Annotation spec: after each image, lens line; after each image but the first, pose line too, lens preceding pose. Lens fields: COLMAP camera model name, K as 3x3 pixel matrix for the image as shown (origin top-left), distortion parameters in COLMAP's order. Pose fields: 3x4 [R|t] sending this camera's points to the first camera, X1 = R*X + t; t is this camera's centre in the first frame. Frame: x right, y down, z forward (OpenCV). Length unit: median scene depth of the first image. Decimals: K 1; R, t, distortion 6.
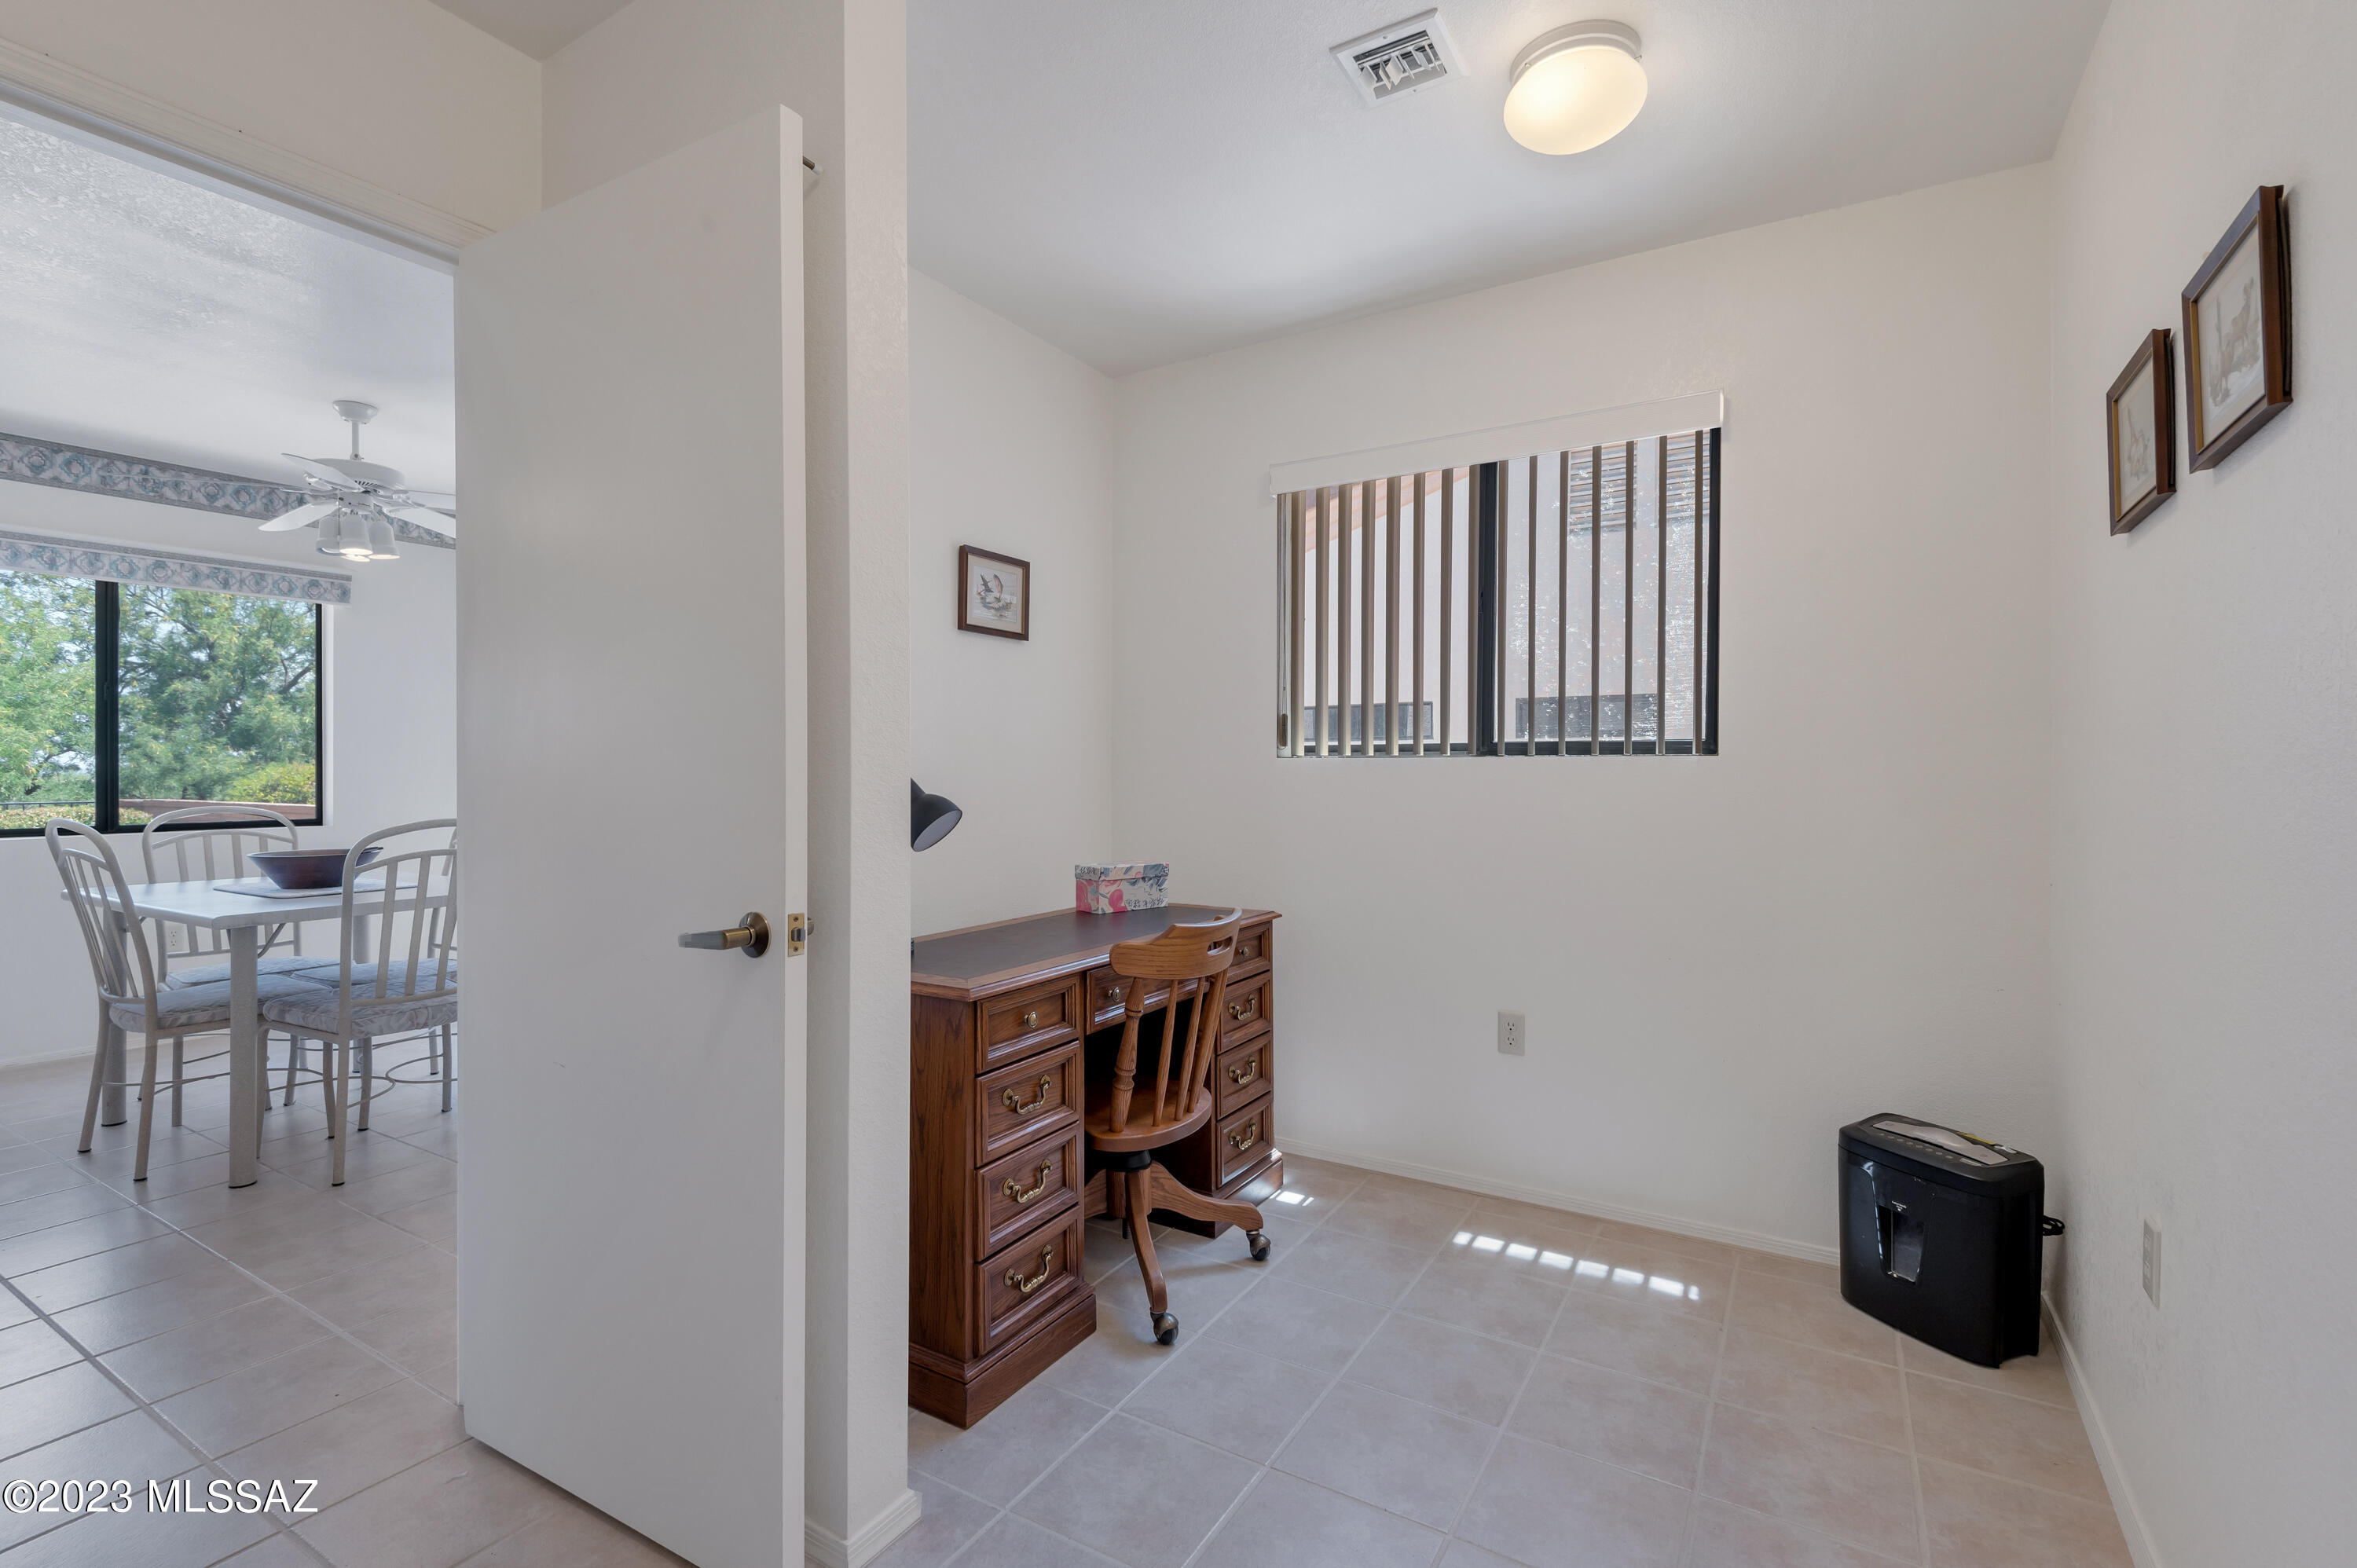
lens RADIAL K [[1084.4, 0, 1160.3], [0, 1084.4, 763.7], [0, 0, 1]] dist [-0.000893, -0.002226]
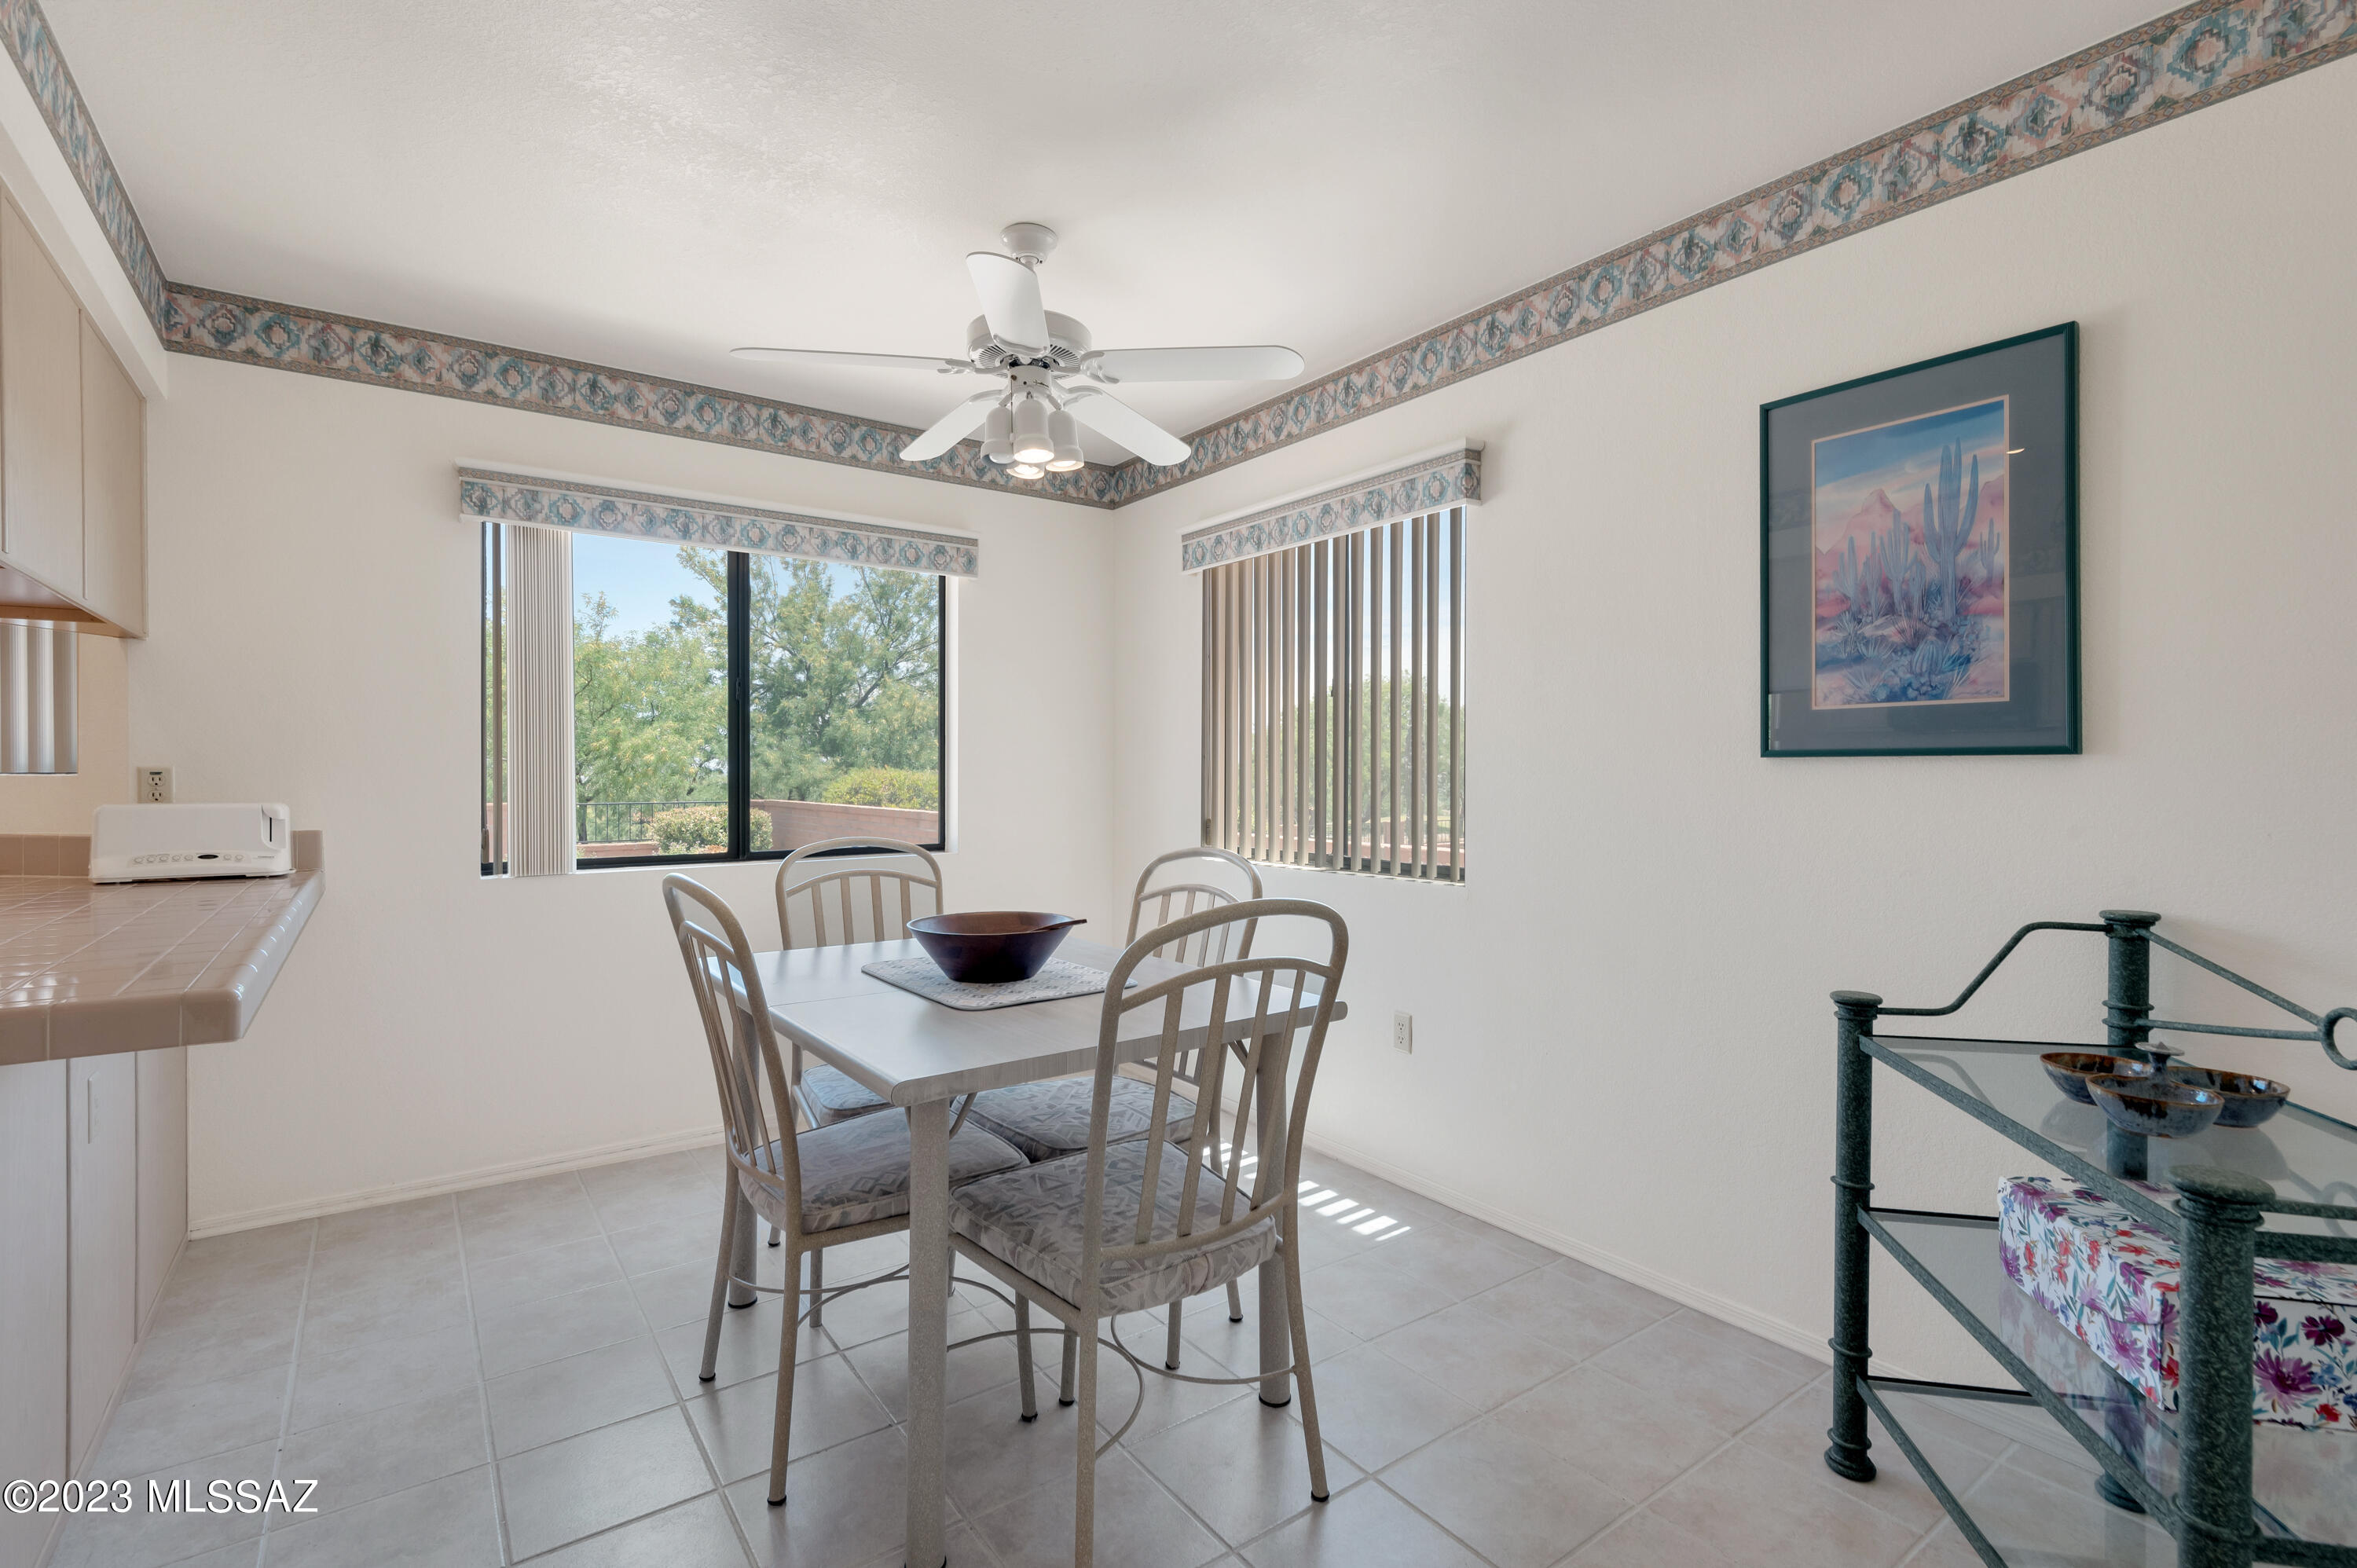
lens RADIAL K [[1084.4, 0, 1160.3], [0, 1084.4, 763.7], [0, 0, 1]] dist [-0.000893, -0.002226]
pose [[0.920393, 0.000101, -0.390995, -0.116876], [-0.001958, 0.999989, -0.004351, -0.002392], [0.390990, 0.004770, 0.920383, 0.120459]]
